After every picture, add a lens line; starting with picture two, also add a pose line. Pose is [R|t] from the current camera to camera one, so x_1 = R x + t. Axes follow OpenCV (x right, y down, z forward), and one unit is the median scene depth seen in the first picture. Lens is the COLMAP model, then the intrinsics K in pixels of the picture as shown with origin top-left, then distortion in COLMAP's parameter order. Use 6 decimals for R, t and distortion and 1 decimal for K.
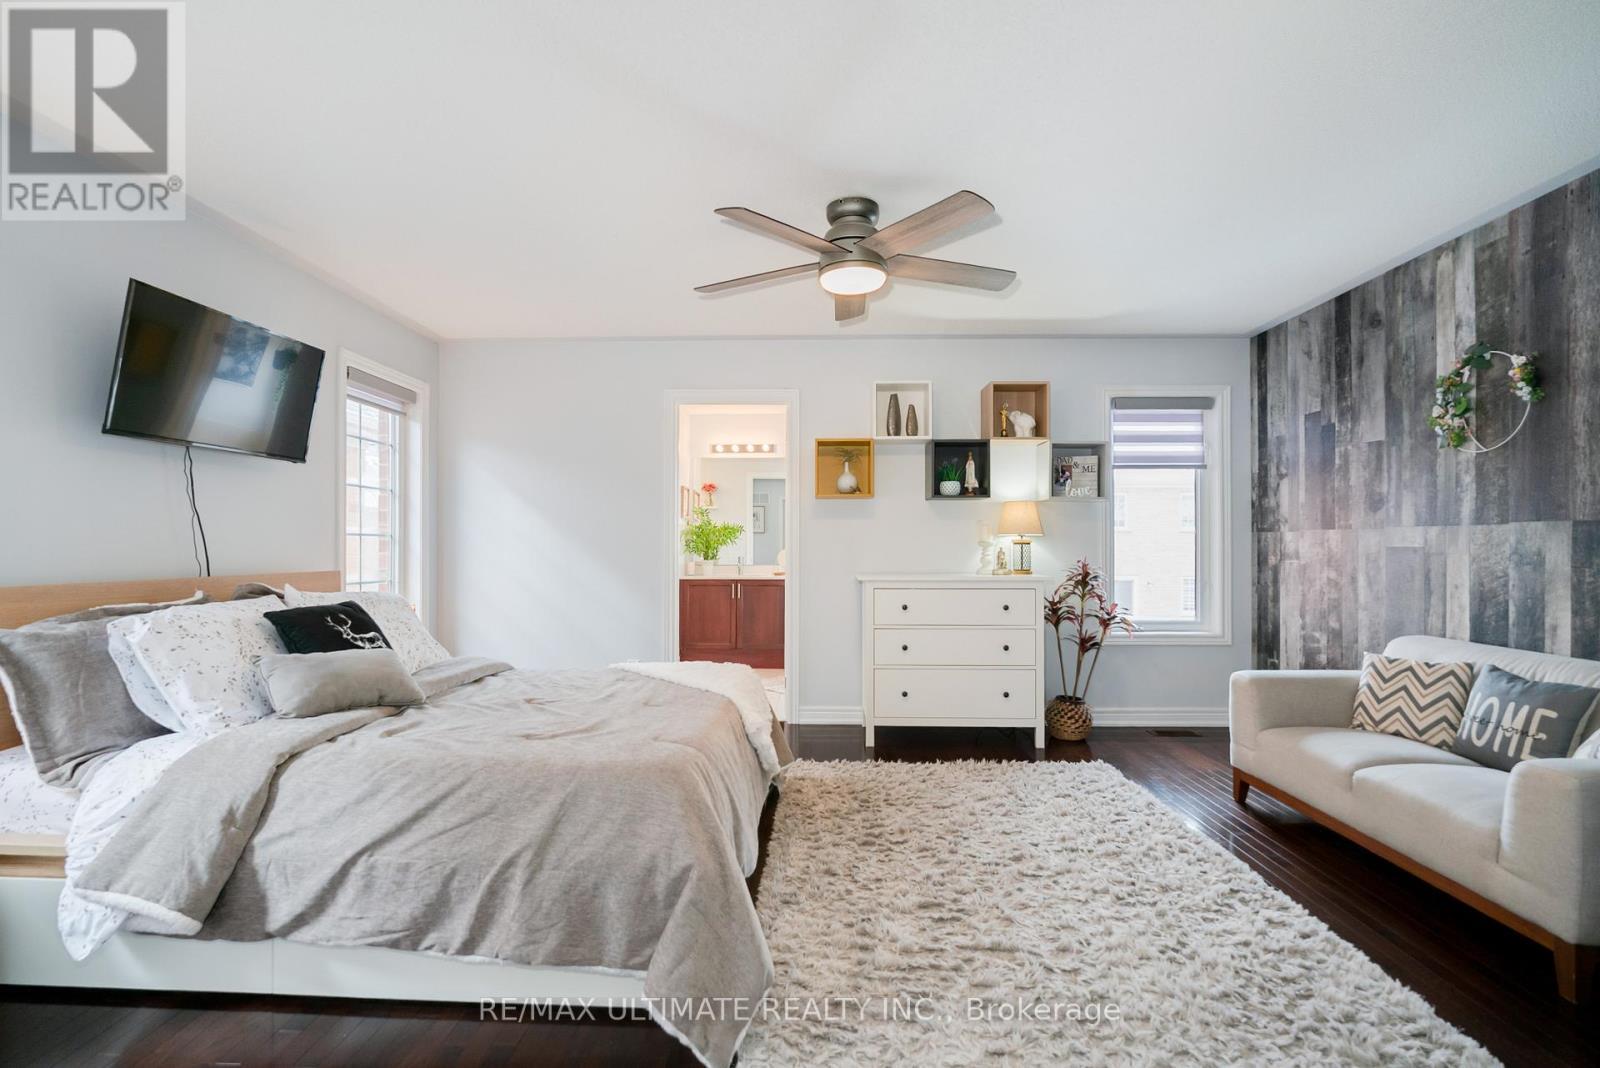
lens RADIAL K [[700.5, 0, 799.6], [0, 700.5, 538.6], [0, 0, 1]] dist [-0.002471, 0.000739]
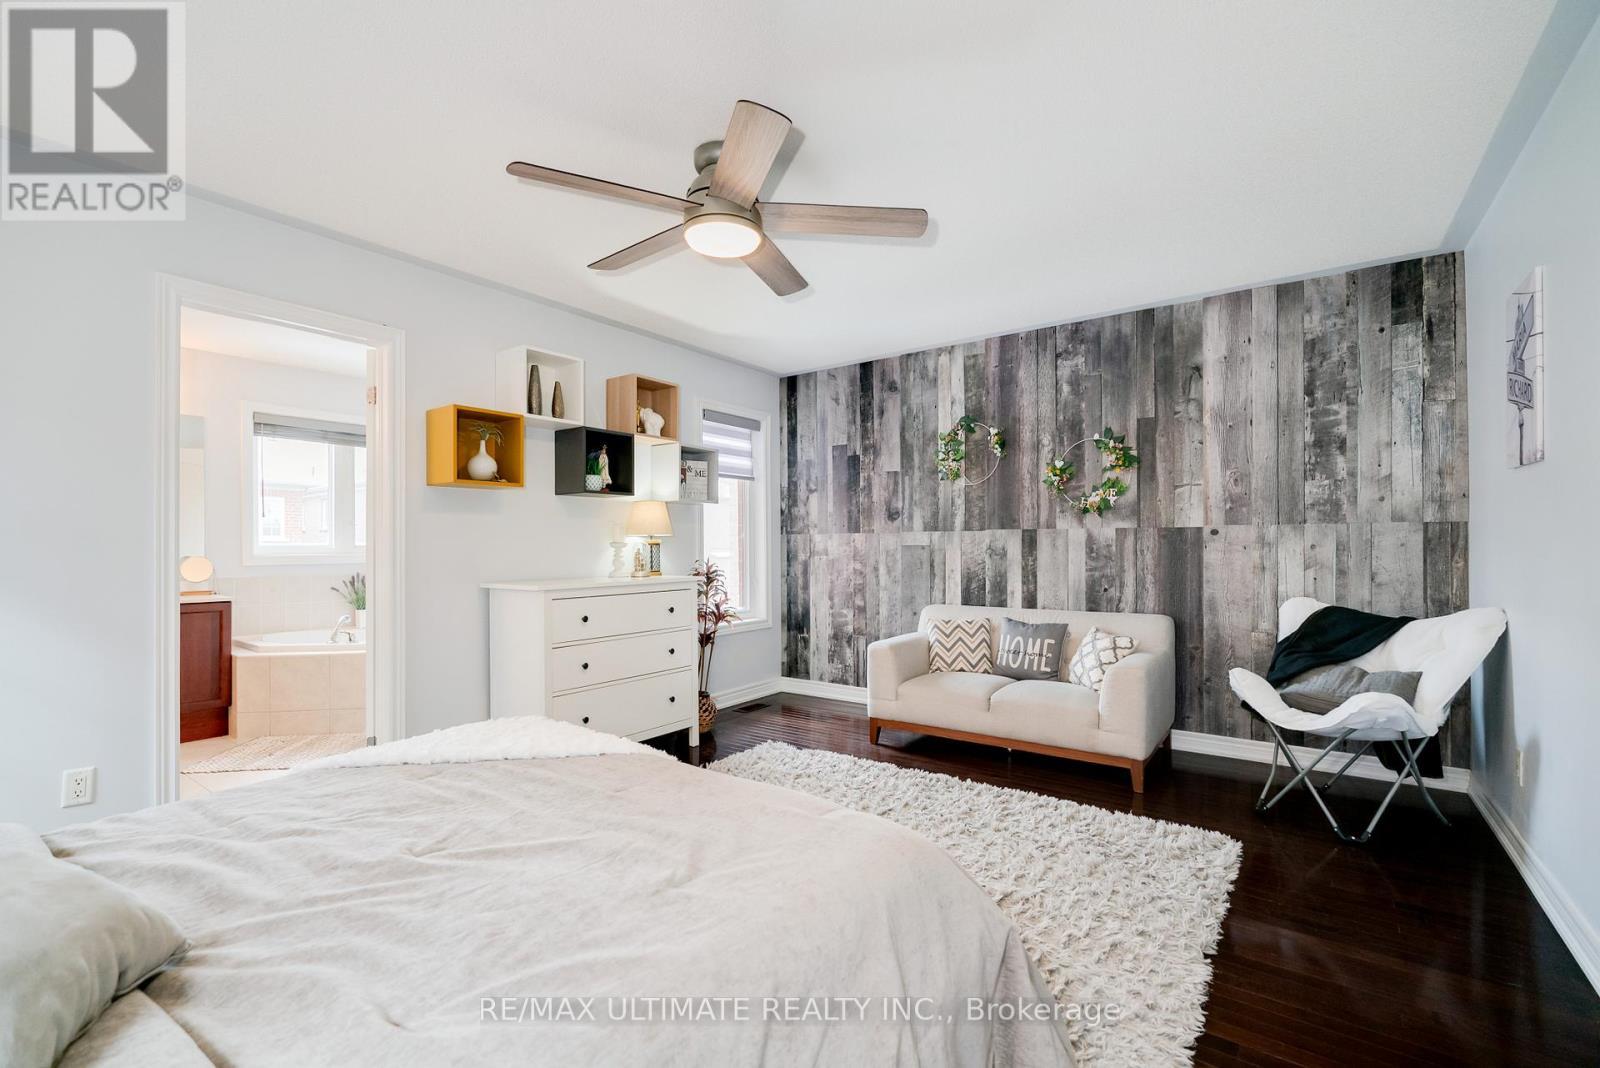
lens RADIAL K [[700.5, 0, 796.8], [0, 700.5, 538.5], [0, 0, 1]] dist [-0.002471, 0.000739]
pose [[0.578670, 0.002587, 0.815557, -0.456344], [-0.001226, 0.999997, -0.002302, 0.001089], [-0.815561, 0.000333, 0.578672, 0.335621]]
